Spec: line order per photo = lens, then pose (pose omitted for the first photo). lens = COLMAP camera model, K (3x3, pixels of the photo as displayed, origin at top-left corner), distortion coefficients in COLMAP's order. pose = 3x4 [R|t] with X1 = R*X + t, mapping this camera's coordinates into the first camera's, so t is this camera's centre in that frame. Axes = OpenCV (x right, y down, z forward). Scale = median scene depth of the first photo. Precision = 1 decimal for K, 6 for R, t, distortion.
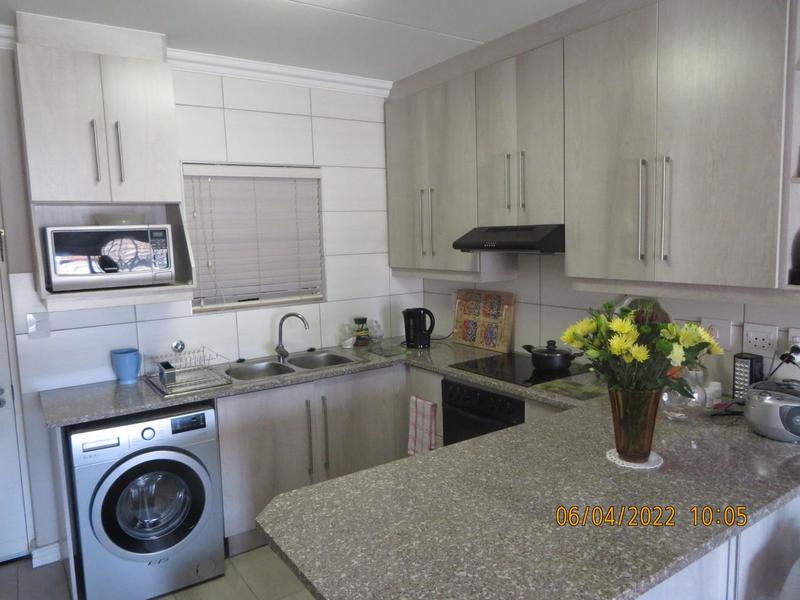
lens RADIAL K [[570.4, 0, 401.1], [0, 570.4, 298.8], [0, 0, 1]] dist [-0.011685, -0.002510]
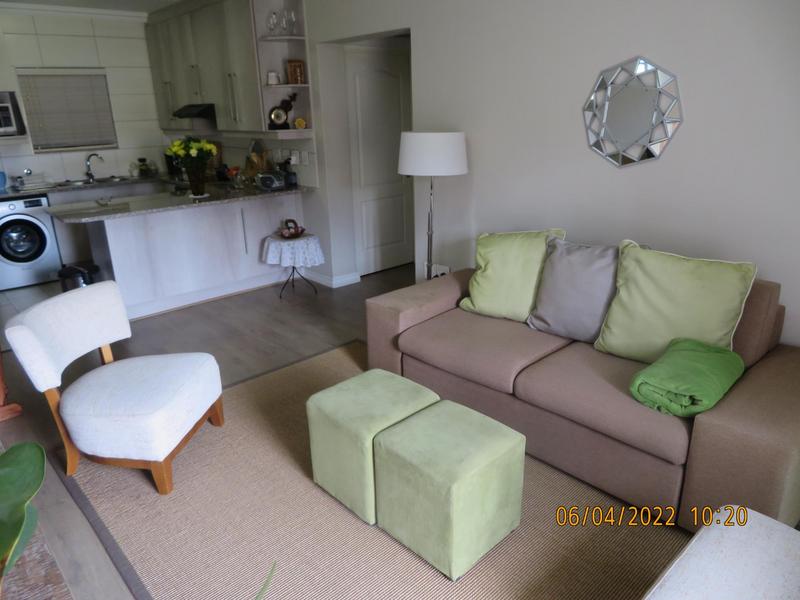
lens RADIAL K [[570.4, 0, 401.3], [0, 570.4, 297.1], [0, 0, 1]] dist [-0.011685, -0.002510]
pose [[0.990534, -0.040952, 0.131019, 0.533766], [0.012674, 0.977669, 0.209768, 0.106275], [-0.136683, -0.206122, 0.968933, -1.000973]]
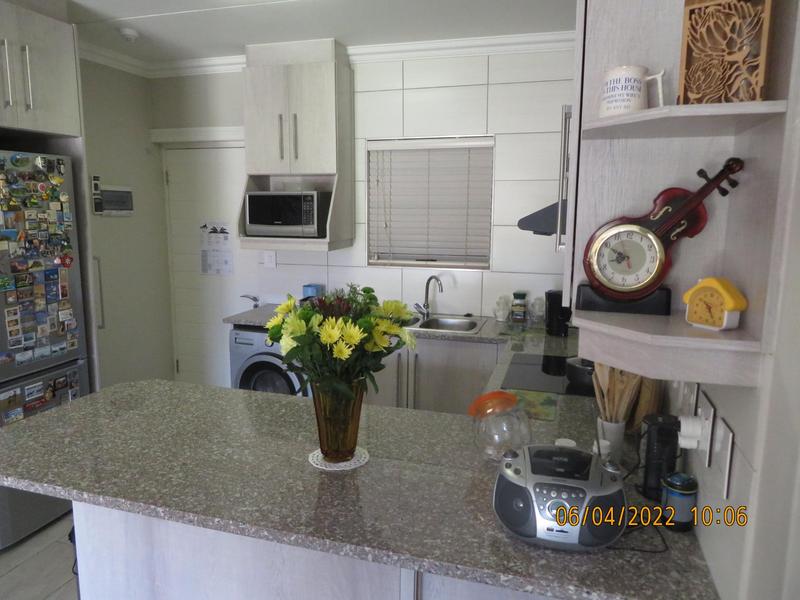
lens RADIAL K [[570.4, 0, 402.3], [0, 570.4, 302.9], [0, 0, 1]] dist [-0.011685, -0.002510]
pose [[0.631903, 0.164825, -0.757319, 0.608619], [-0.116101, 0.986230, 0.117772, -0.045262], [0.766303, 0.013505, 0.642338, 0.262511]]
